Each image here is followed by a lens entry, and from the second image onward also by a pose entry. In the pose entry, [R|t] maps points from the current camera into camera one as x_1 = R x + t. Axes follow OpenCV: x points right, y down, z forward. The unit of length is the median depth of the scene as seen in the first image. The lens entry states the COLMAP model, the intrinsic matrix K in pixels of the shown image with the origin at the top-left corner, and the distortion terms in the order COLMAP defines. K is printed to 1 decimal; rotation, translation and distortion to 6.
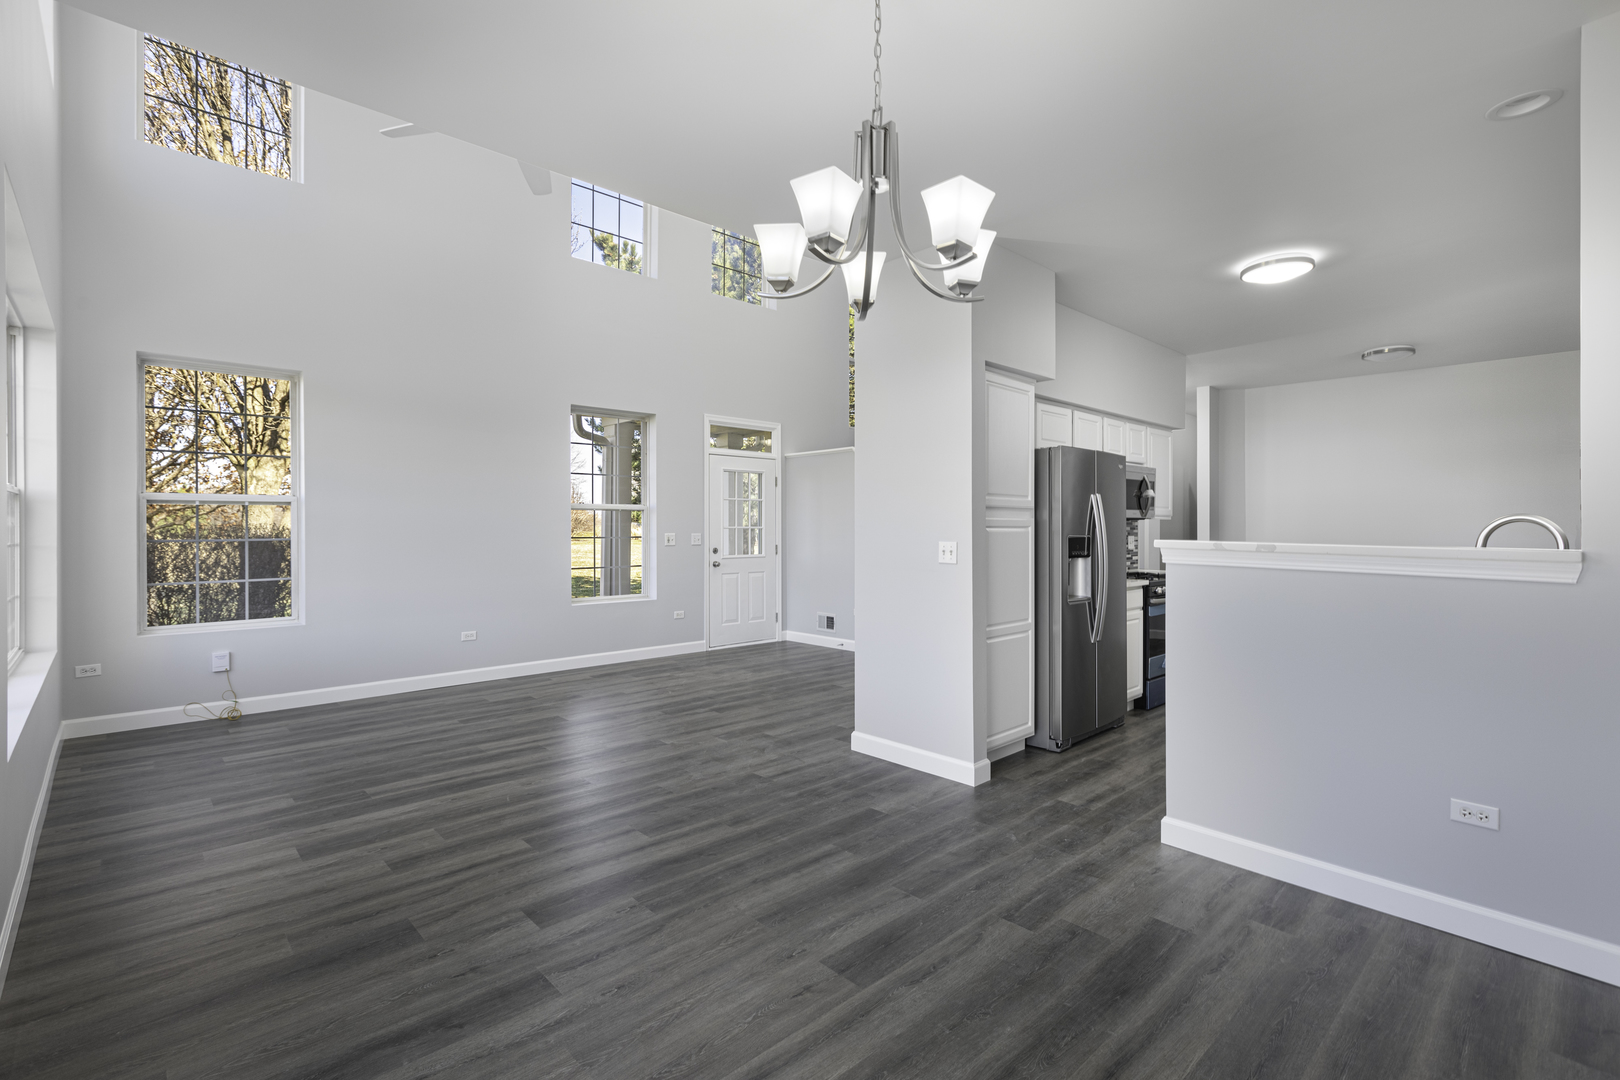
lens RADIAL K [[734.1, 0, 807.3], [0, 734.1, 536.9], [0, 0, 1]] dist [0.006171, 0.000013]
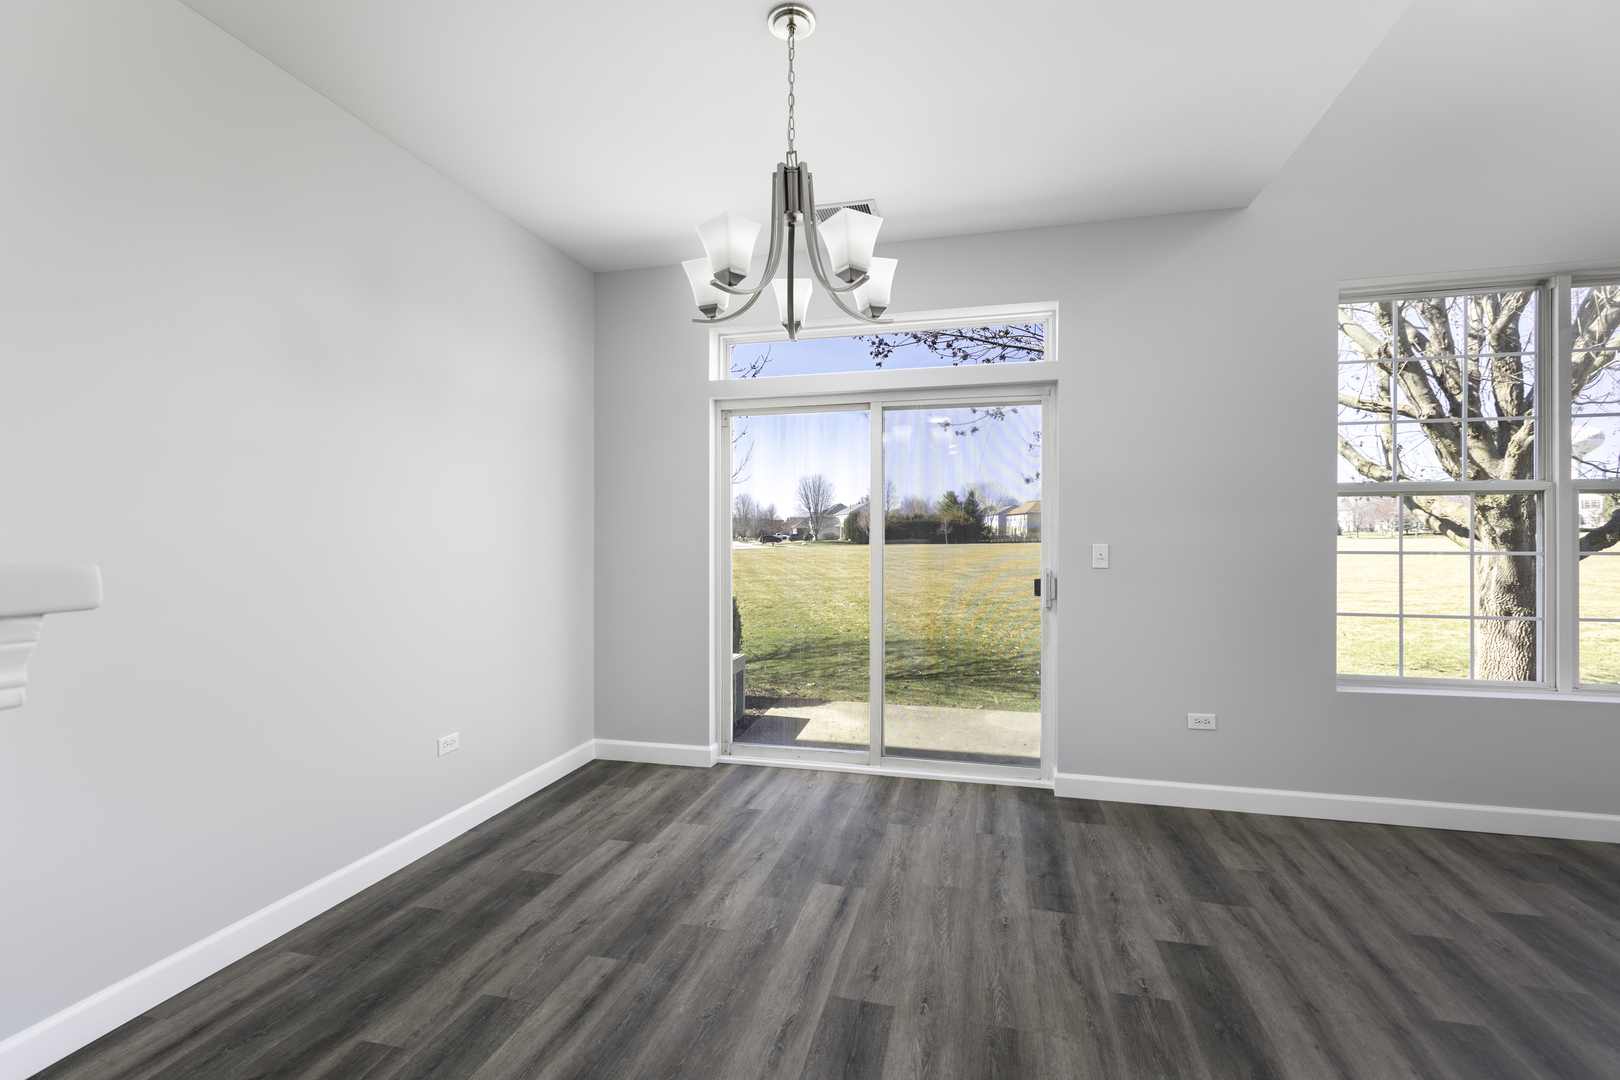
lens RADIAL K [[734.1, 0, 815.2], [0, 734.1, 534.0], [0, 0, 1]] dist [0.006171, 0.000013]
pose [[-0.833773, -0.003146, -0.552098, 0.547596], [-0.007773, 0.999952, 0.006042, -0.002612], [0.552052, 0.009329, -0.833757, 1.558223]]
